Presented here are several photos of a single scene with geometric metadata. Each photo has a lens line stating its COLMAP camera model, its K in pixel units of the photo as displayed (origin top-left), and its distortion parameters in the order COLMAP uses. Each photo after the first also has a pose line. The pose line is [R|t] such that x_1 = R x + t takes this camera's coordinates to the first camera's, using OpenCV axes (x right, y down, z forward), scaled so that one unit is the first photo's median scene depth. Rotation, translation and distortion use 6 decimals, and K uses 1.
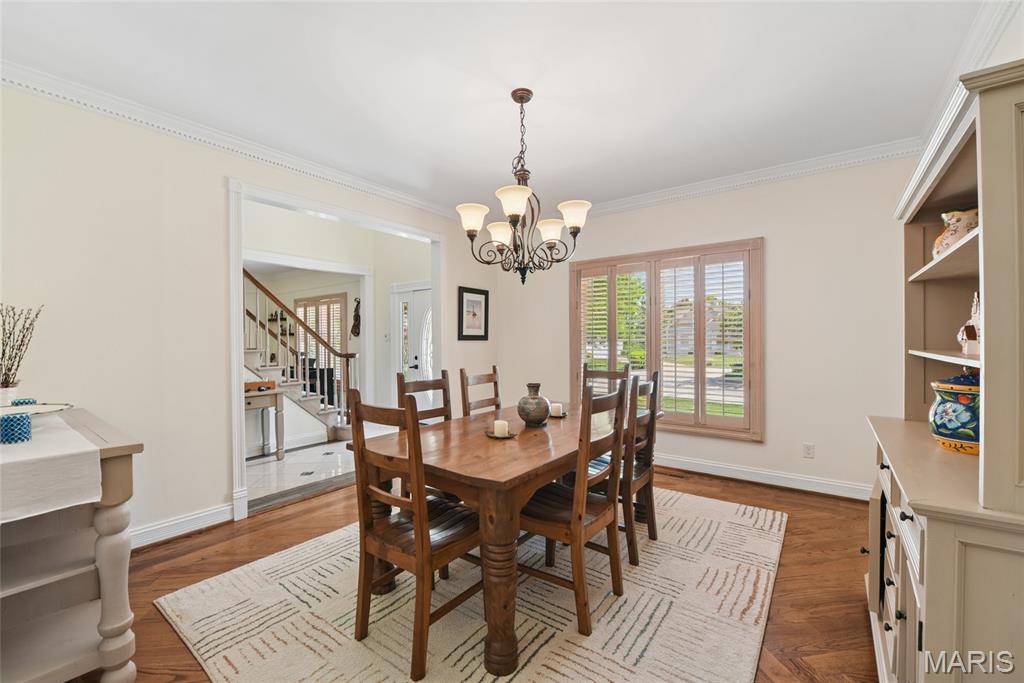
lens RADIAL K [[417.8, 0, 514.1], [0, 417.8, 342.8], [0, 0, 1]] dist [-0.019264, -0.000709]
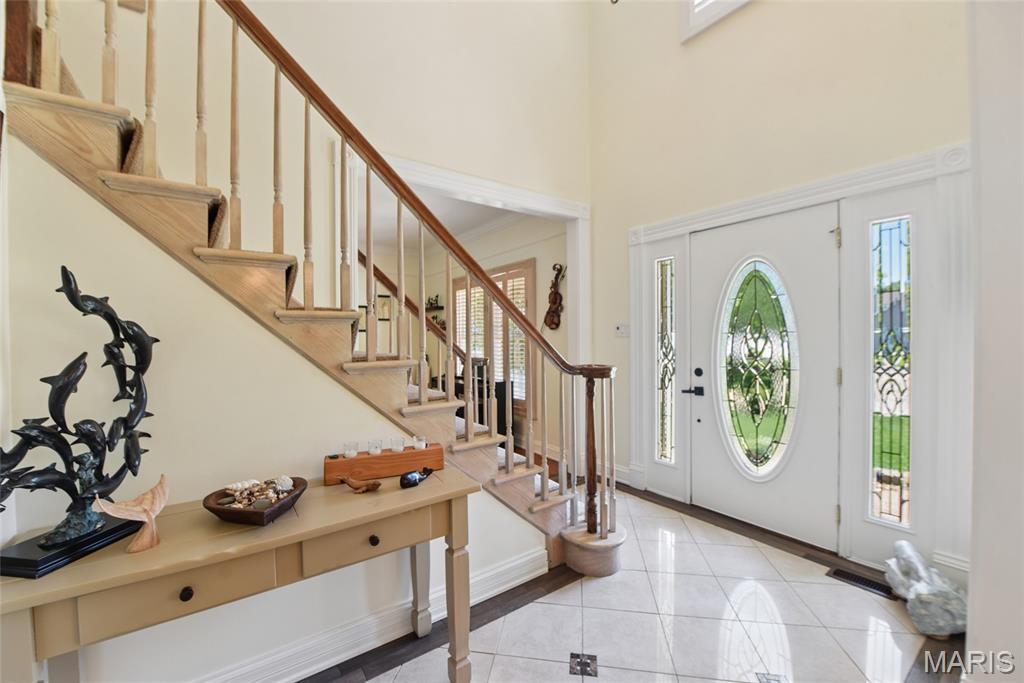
lens RADIAL K [[417.8, 0, 512.8], [0, 417.8, 340.5], [0, 0, 1]] dist [-0.019264, -0.000709]
pose [[0.951636, 0.000482, -0.307228, -0.342458], [0.000343, 0.999996, 0.002633, -0.001946], [0.307228, -0.002611, 0.951632, 0.566713]]
